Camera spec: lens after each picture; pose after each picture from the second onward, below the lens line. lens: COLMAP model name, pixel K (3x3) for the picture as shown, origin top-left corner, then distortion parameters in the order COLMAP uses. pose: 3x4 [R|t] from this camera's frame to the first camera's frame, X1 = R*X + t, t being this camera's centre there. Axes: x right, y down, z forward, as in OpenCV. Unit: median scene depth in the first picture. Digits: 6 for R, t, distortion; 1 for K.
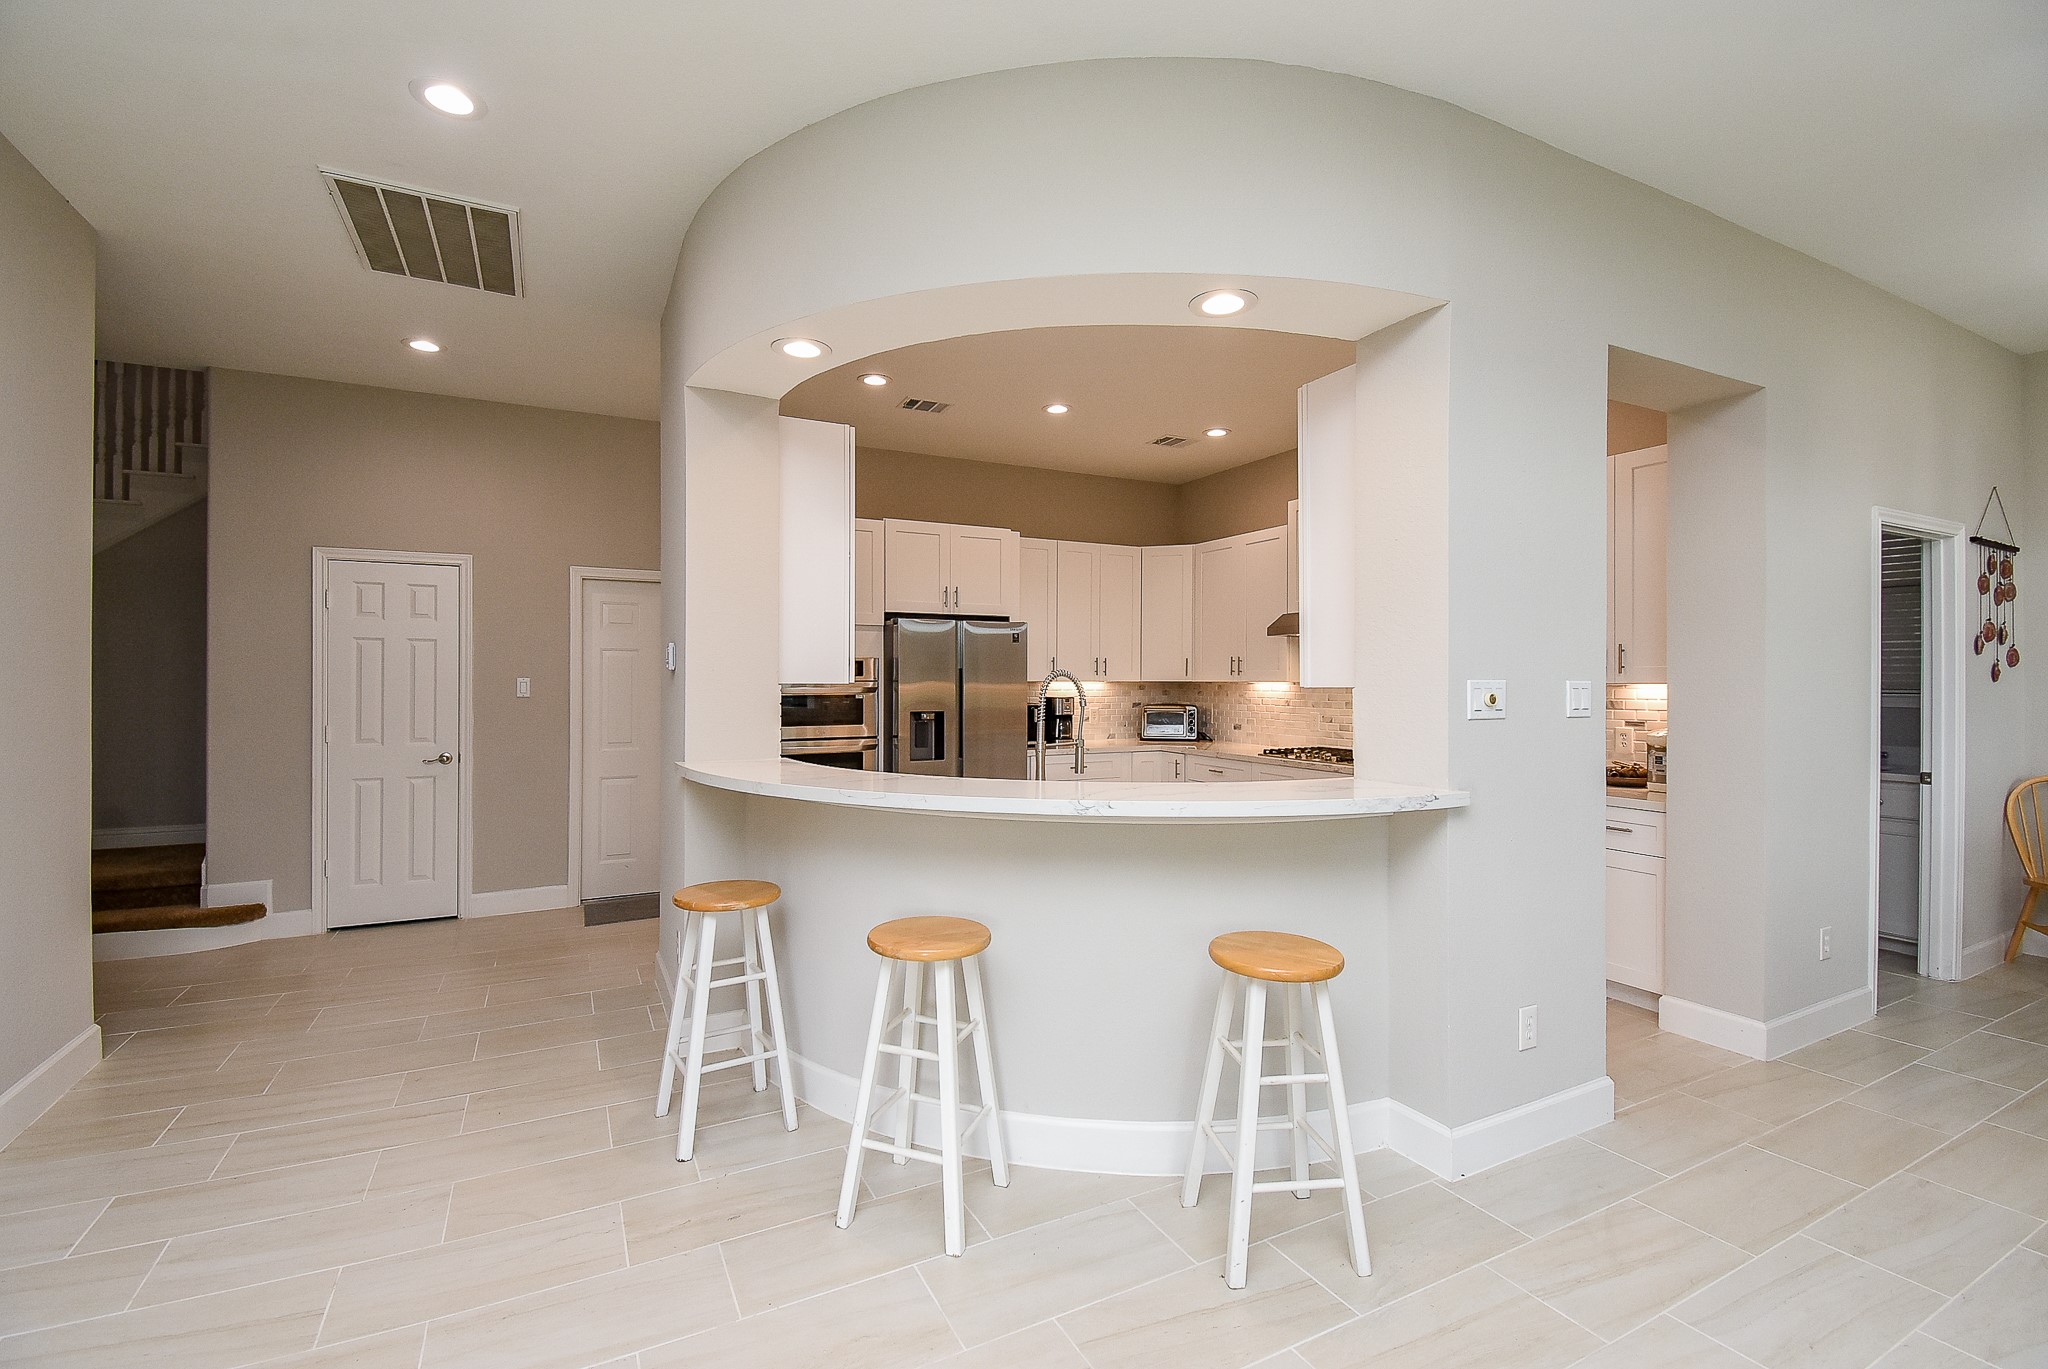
lens RADIAL K [[906.8, 0, 1027.7], [0, 906.8, 683.4], [0, 0, 1]] dist [0.032834, -0.025180]
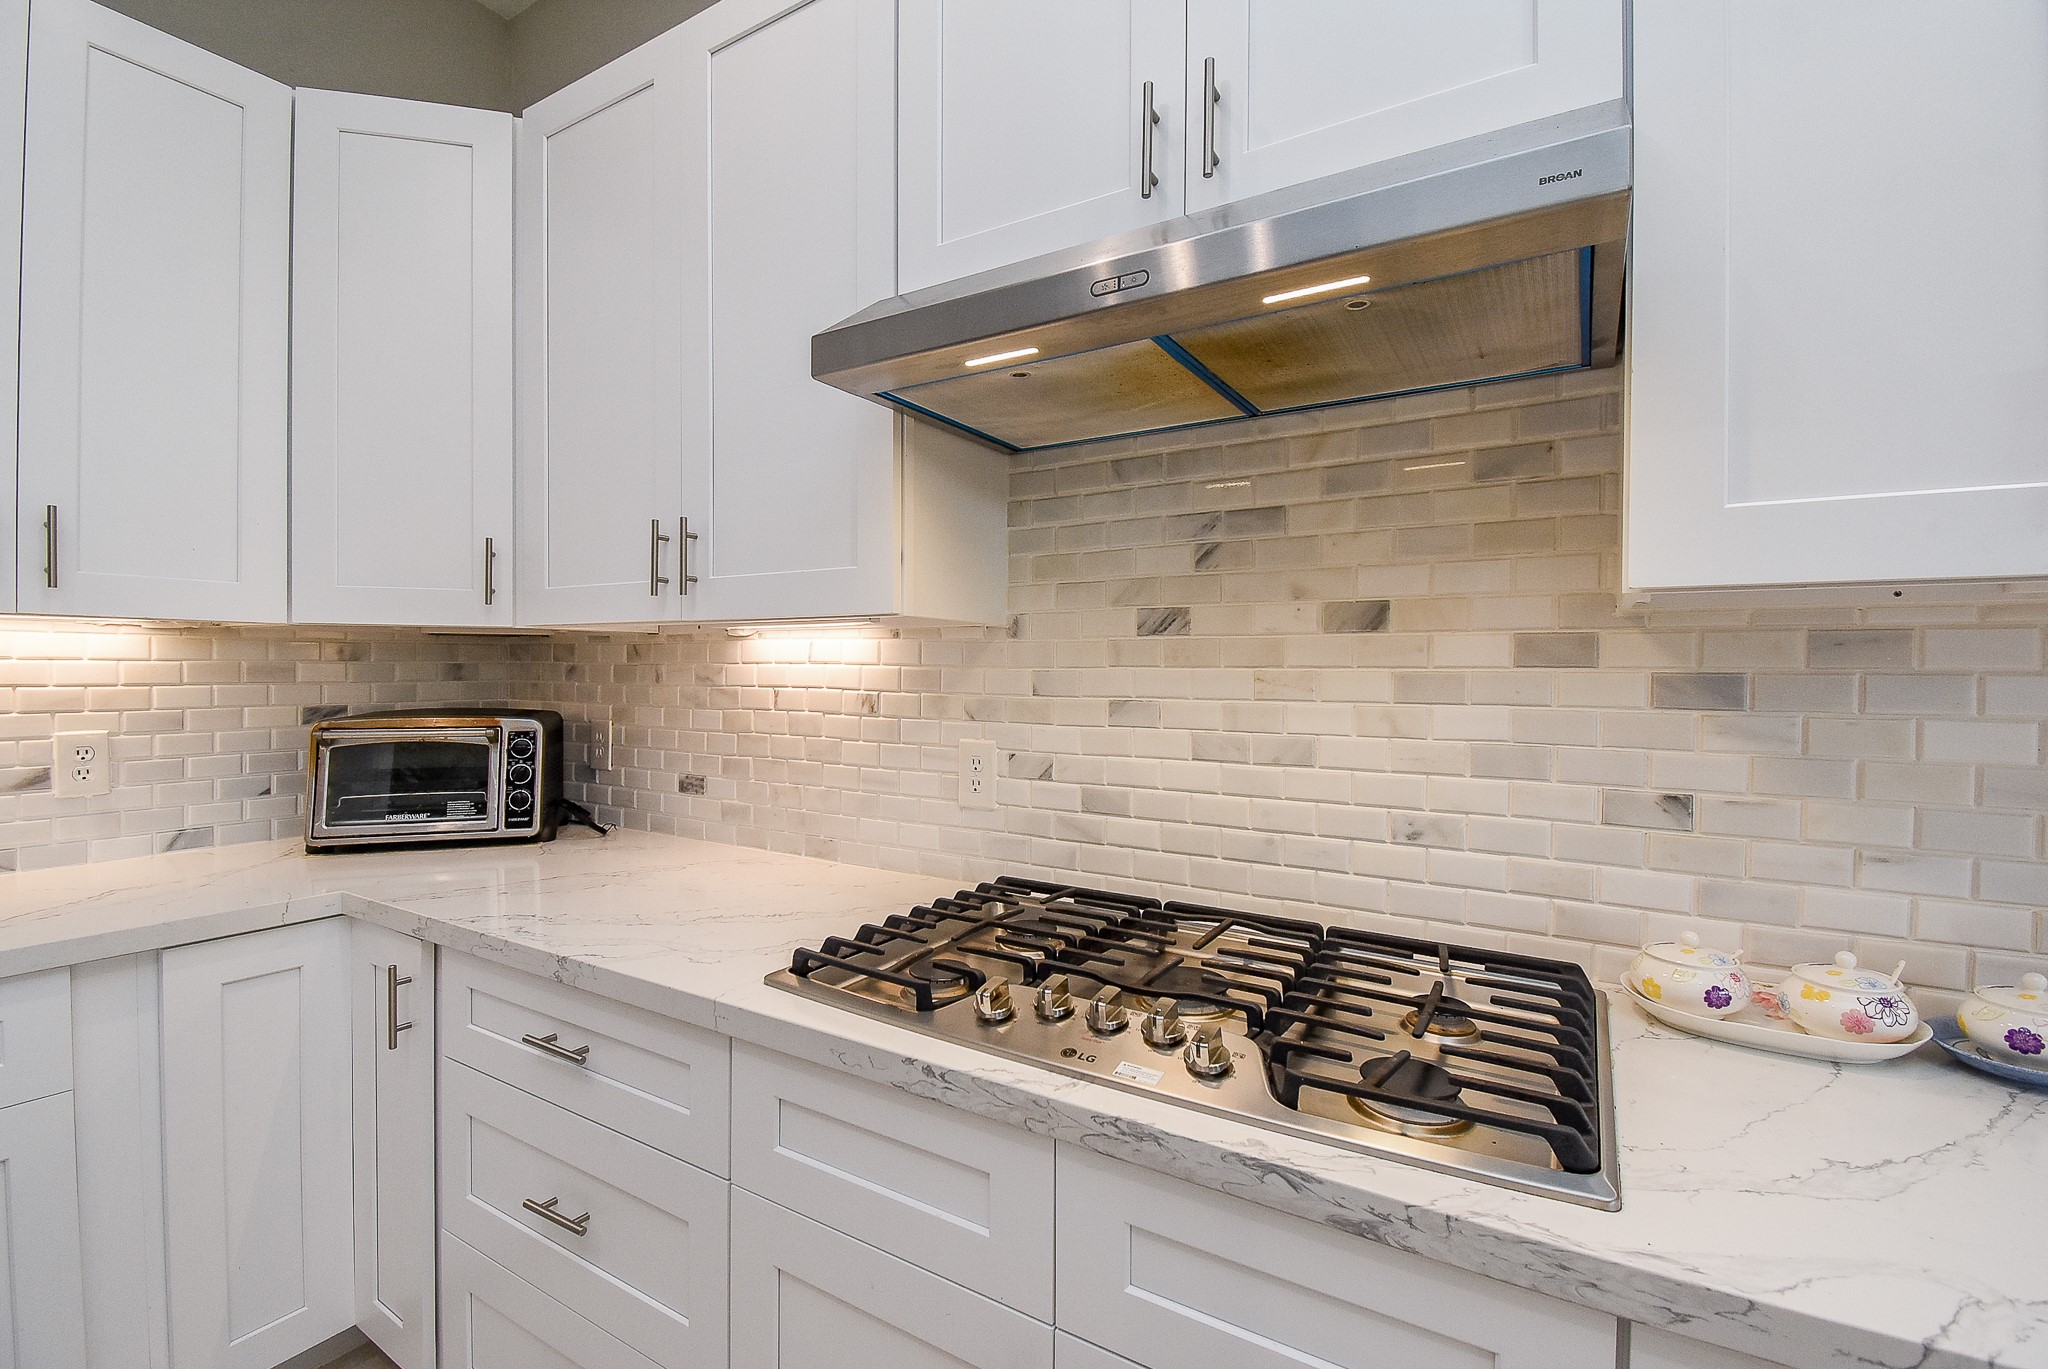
lens RADIAL K [[906.8, 0, 1027.7], [0, 906.8, 683.4], [0, 0, 1]] dist [0.032834, -0.025180]
pose [[0.860166, -0.001764, 0.510012, 0.183063], [-0.003220, 0.999955, 0.008889, 0.012385], [-0.510005, -0.009289, 0.860122, 0.724988]]
